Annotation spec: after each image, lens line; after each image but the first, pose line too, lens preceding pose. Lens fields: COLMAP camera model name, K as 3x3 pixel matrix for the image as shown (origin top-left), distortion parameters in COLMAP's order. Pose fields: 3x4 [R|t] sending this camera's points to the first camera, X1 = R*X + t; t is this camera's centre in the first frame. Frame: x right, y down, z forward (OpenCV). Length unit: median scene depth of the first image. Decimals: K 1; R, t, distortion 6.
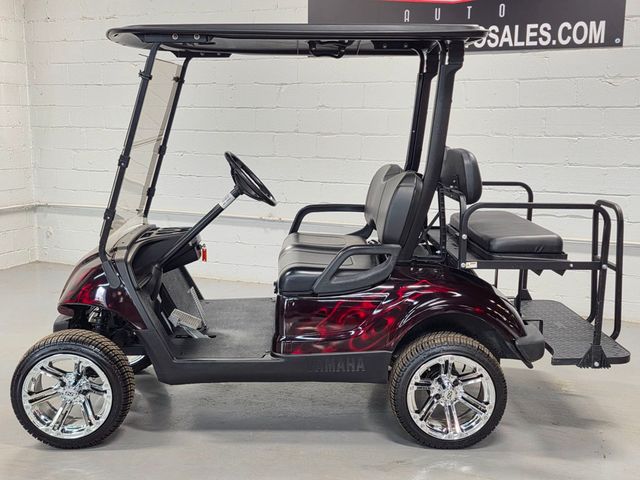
lens RADIAL K [[758.1, 0, 316.5], [0, 758.1, 240.1], [0, 0, 1]] dist [0.076755, -0.012778]
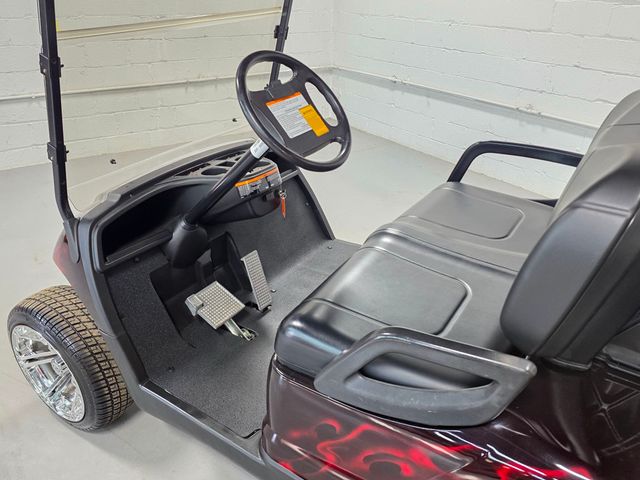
lens RADIAL K [[511.4, 0, 320.0], [0, 511.4, 240.0], [0, 0, 1]] dist [0.040569, -0.008850]
pose [[0.832965, 0.250194, -0.493530, 0.122100], [-0.088317, 0.940616, 0.327783, -0.113378], [0.546232, -0.229445, 0.805597, 0.695043]]
